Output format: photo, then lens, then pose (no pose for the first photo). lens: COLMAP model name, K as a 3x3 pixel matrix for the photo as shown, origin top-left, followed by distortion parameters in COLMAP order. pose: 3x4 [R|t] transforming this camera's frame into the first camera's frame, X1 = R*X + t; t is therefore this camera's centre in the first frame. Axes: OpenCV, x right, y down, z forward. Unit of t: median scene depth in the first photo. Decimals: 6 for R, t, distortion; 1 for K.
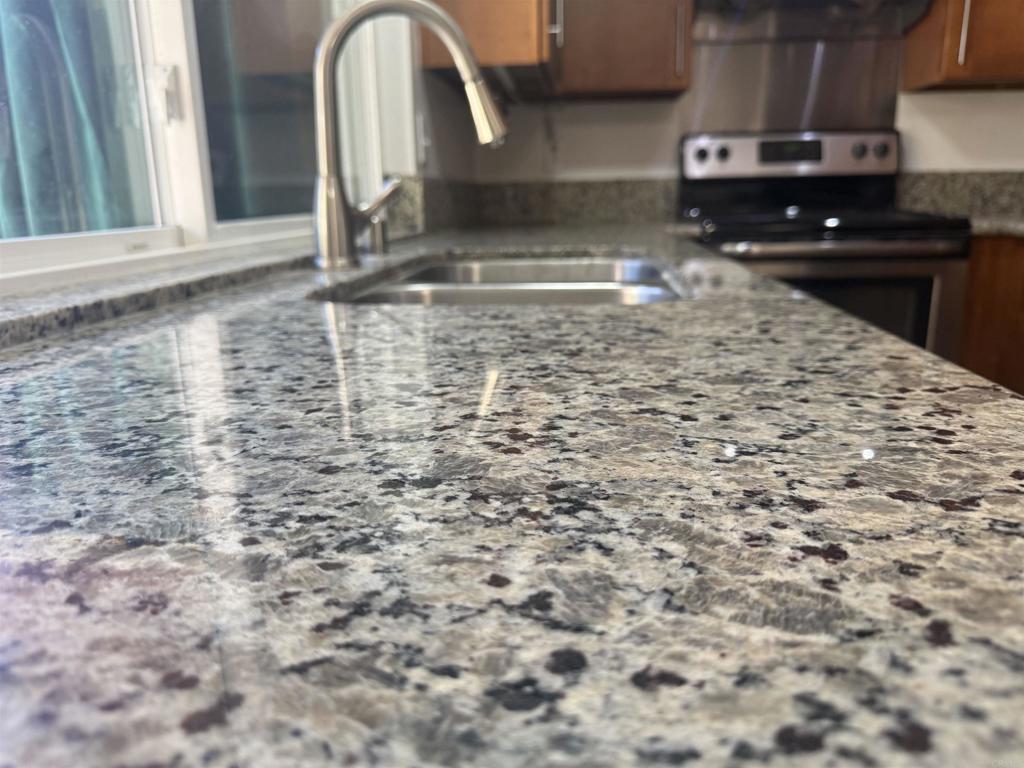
lens RADIAL K [[729.3, 0, 504.5], [0, 729.3, 380.4], [0, 0, 1]] dist [0.029848, -0.045232]
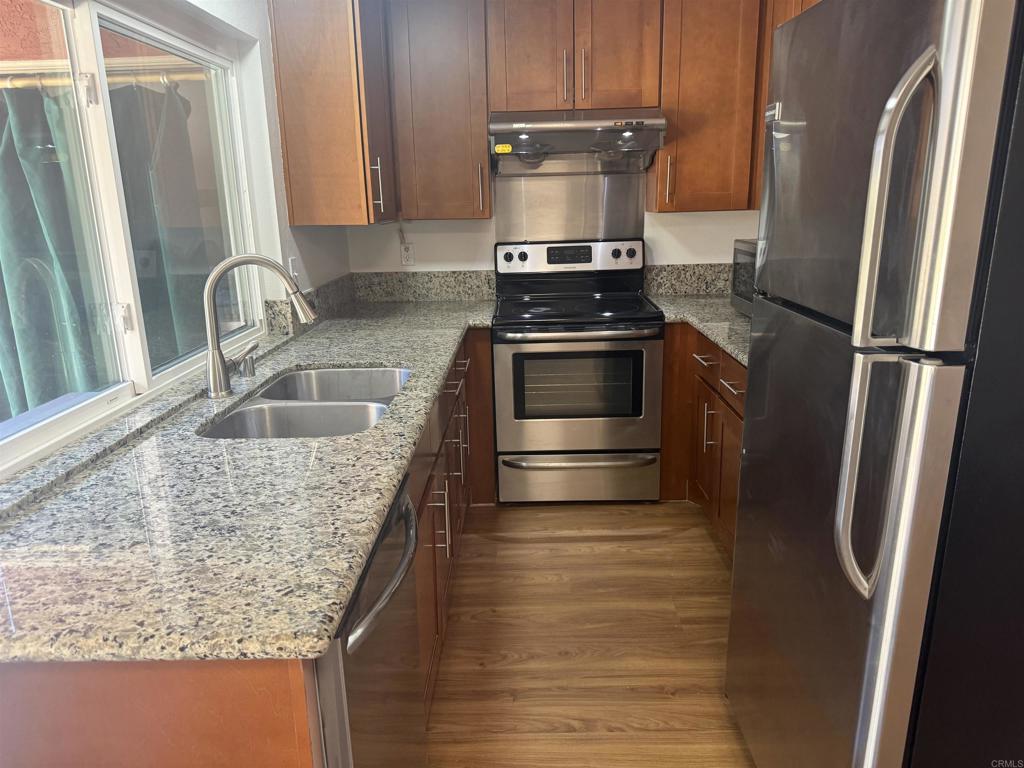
lens RADIAL K [[729.3, 0, 521.1], [0, 729.3, 388.0], [0, 0, 1]] dist [0.029848, -0.045232]
pose [[0.995833, -0.027832, 0.086839, 0.414953], [0.025946, 0.999404, 0.022773, -0.217164], [-0.087421, -0.020425, 0.995962, -1.033766]]
